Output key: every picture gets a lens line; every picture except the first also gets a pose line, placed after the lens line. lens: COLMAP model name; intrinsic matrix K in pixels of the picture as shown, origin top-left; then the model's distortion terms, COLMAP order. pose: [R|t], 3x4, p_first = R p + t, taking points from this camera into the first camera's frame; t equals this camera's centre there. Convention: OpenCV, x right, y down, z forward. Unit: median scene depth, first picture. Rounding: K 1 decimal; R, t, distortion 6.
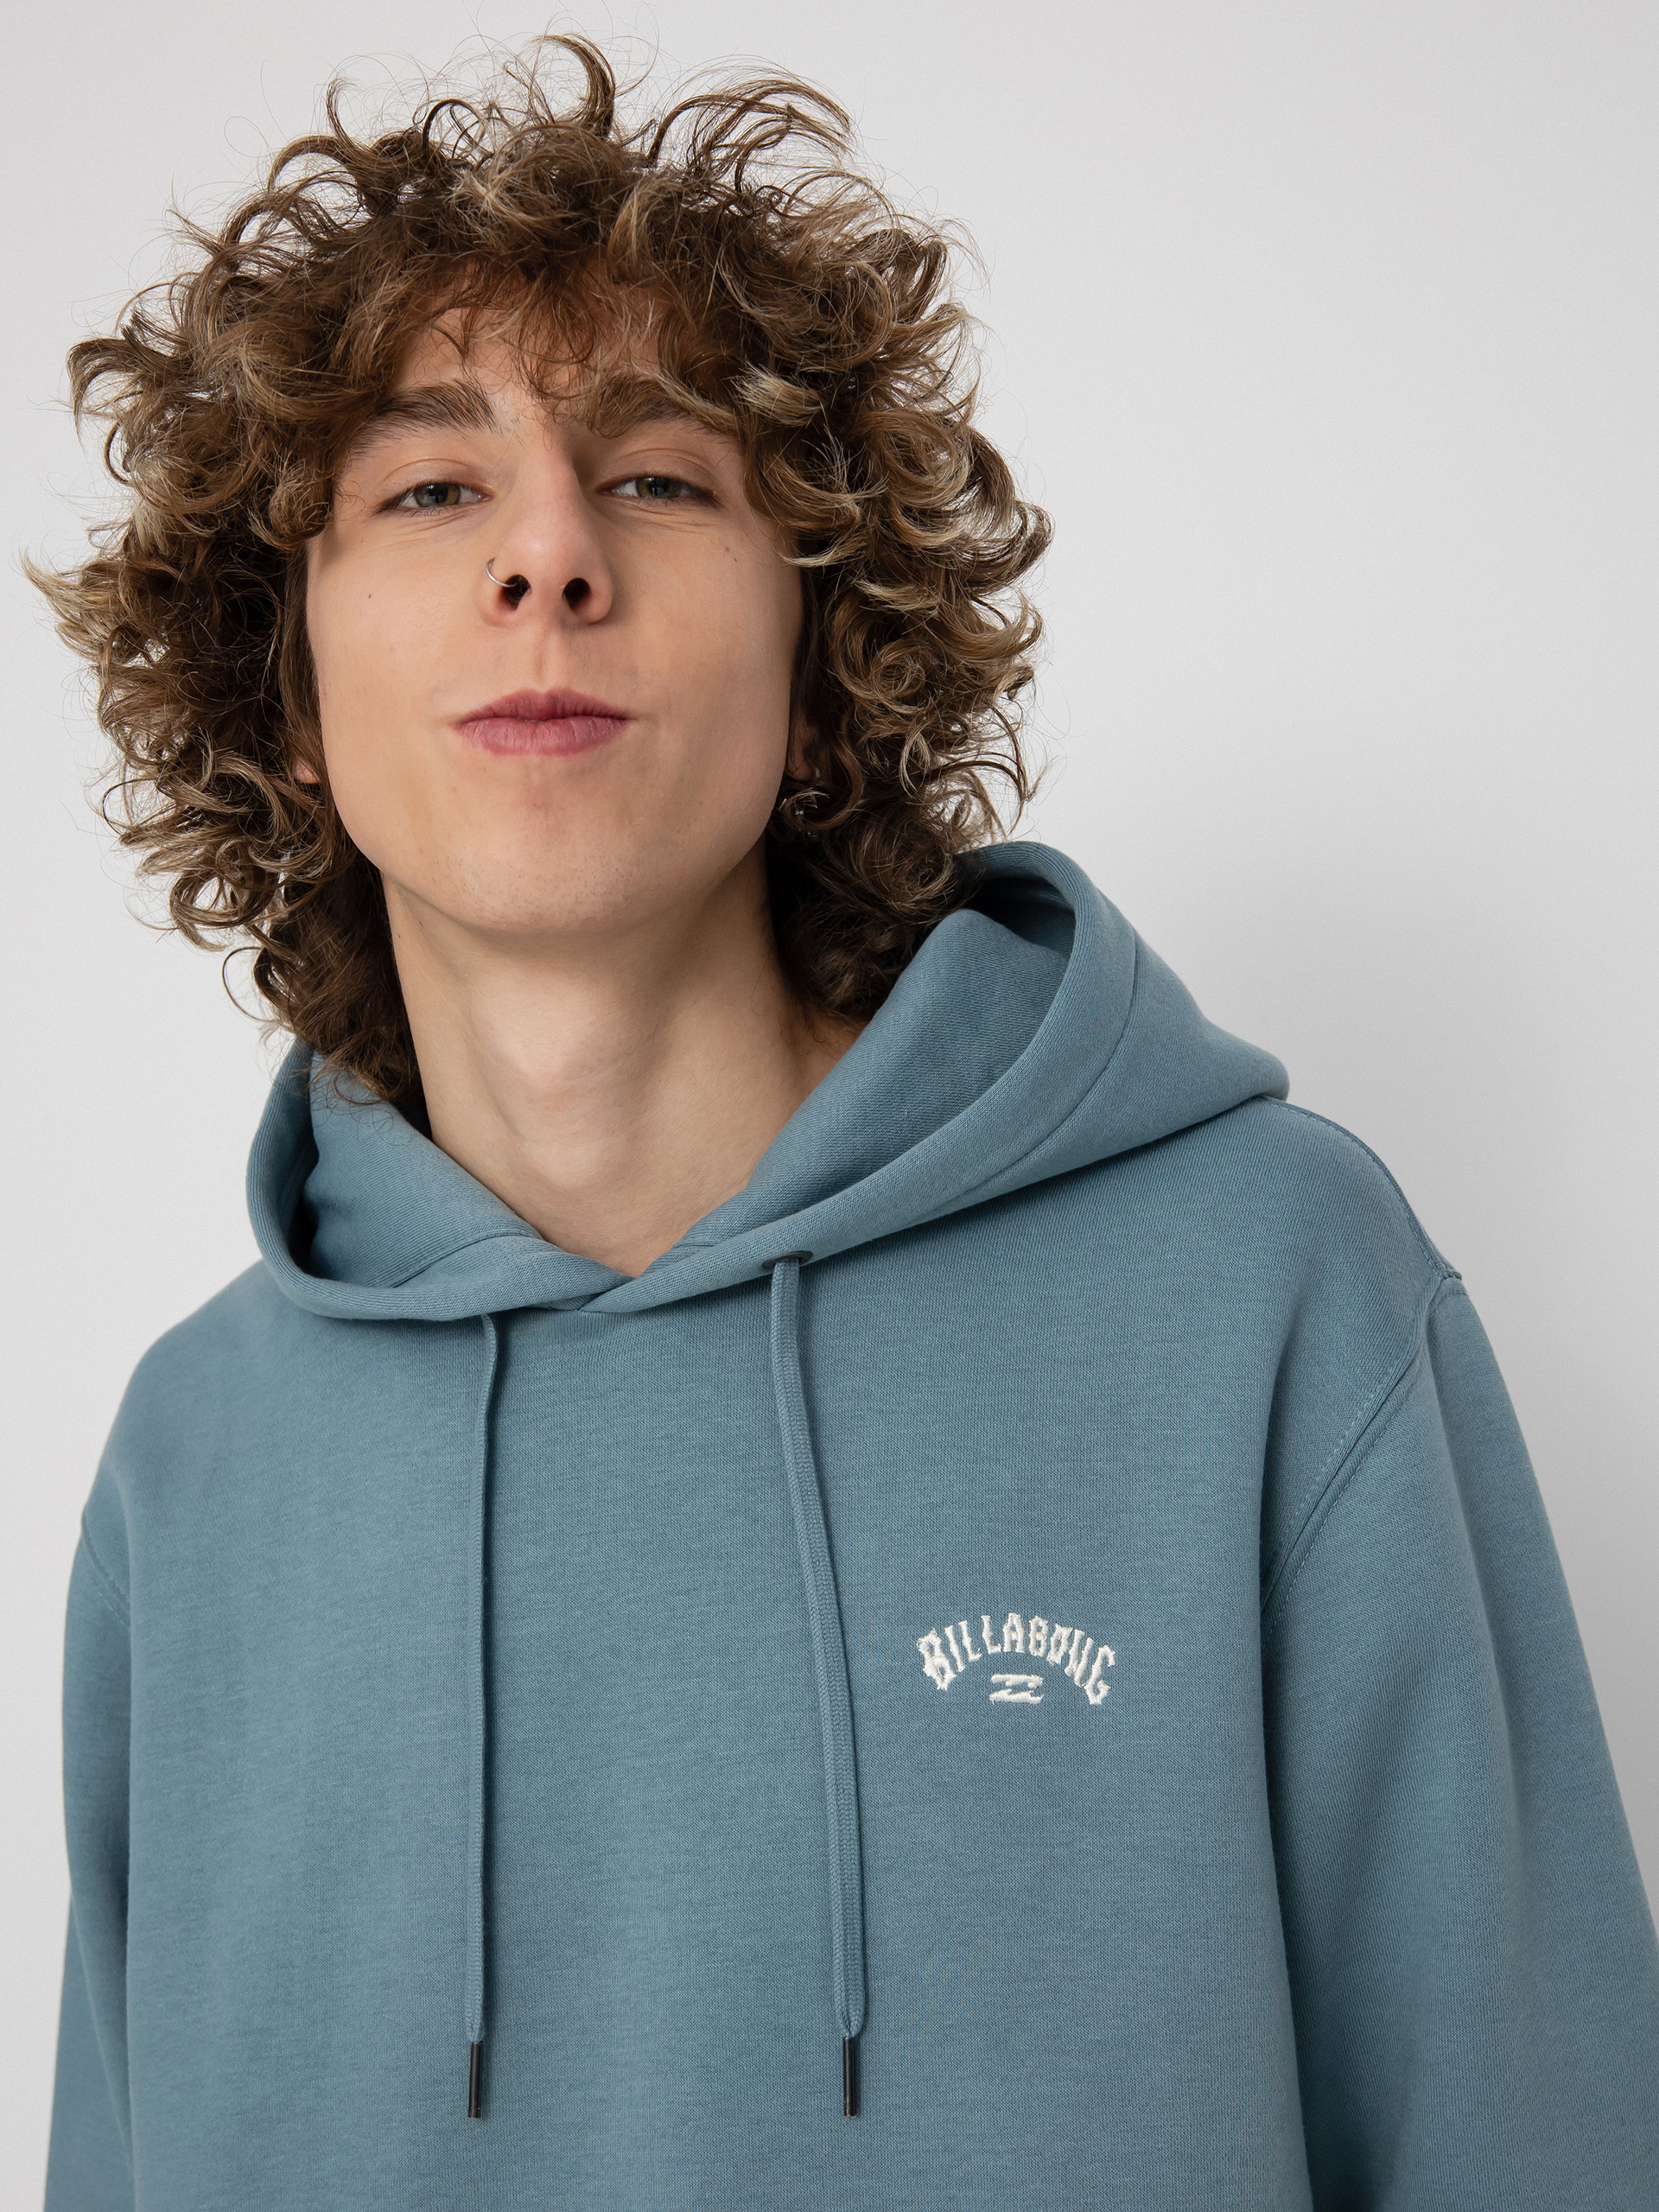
lens RADIAL K [[3369.0, 0, 720.6], [0, 3369.0, 1105.1], [0, 0, 1]] dist [0.215489, -2.051082]
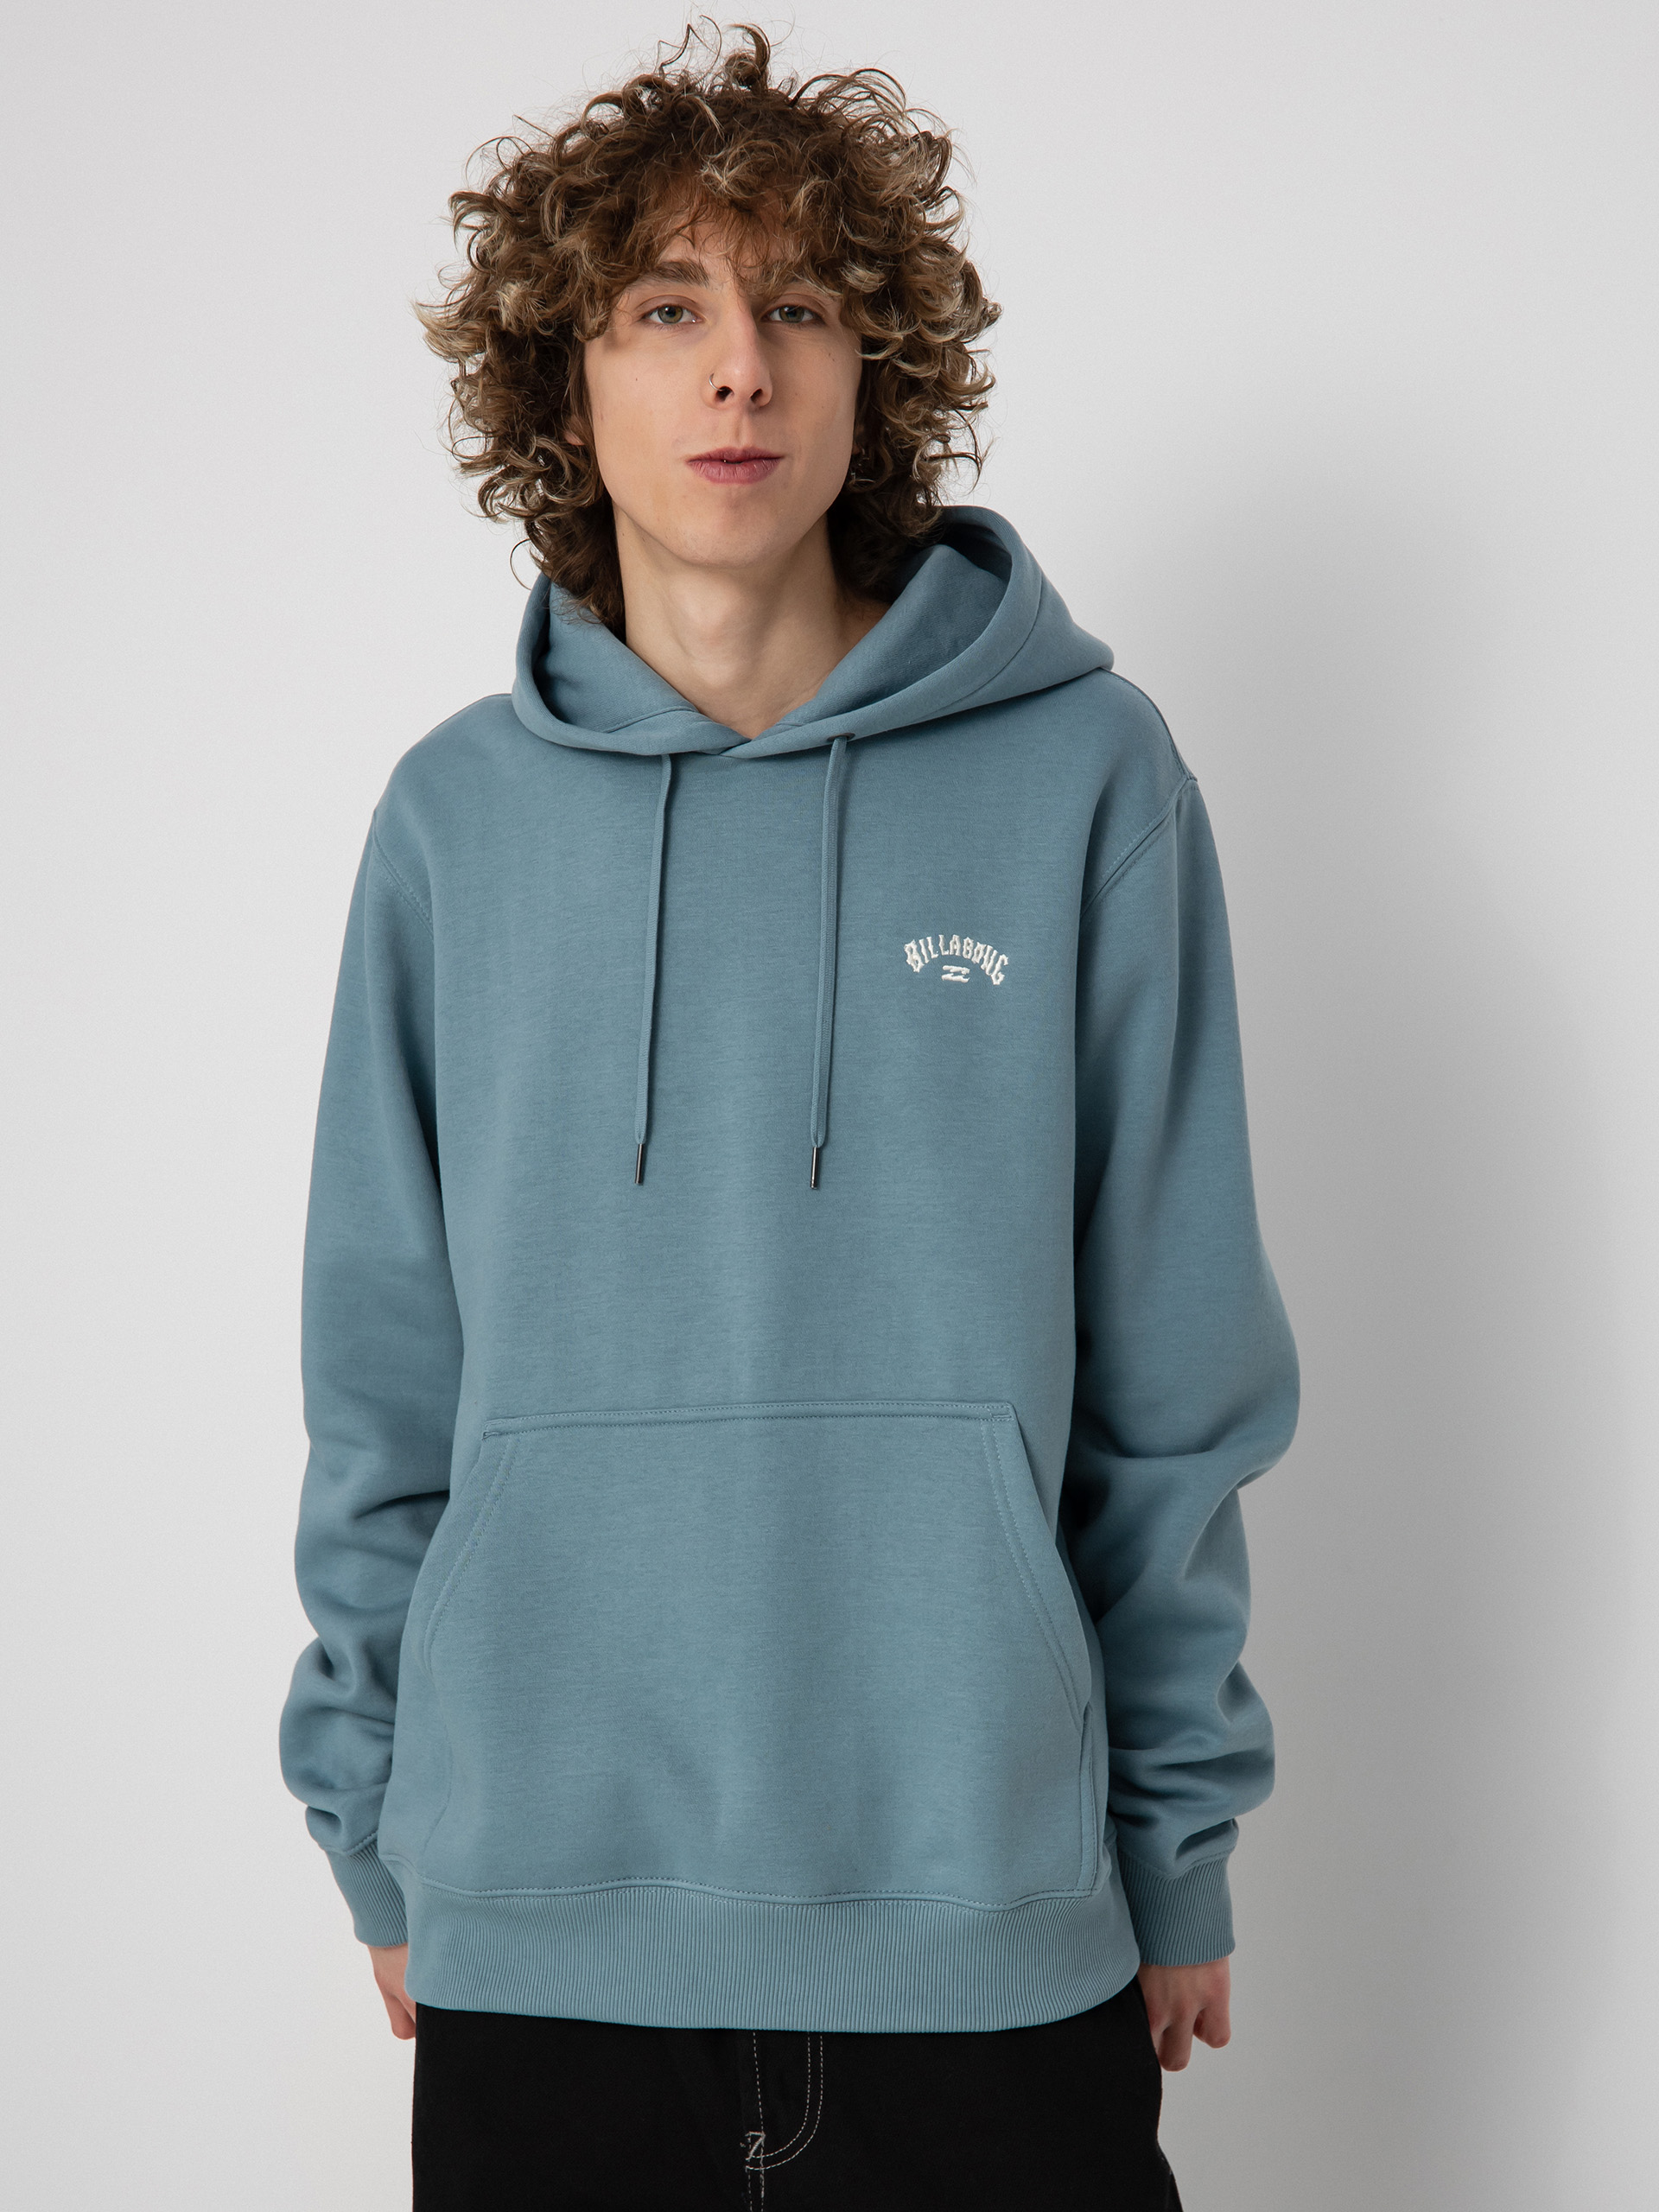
lens RADIAL K [[4340.2, 0, 829.5], [0, 4340.2, 1106.0], [0, 0, 1]] dist [-1.501655, 10.961148]
pose [[0.994020, 0.045858, 0.099107, -0.203371], [-0.065857, 0.975680, 0.209073, -0.240427], [-0.087109, -0.214349, 0.972865, -1.280156]]
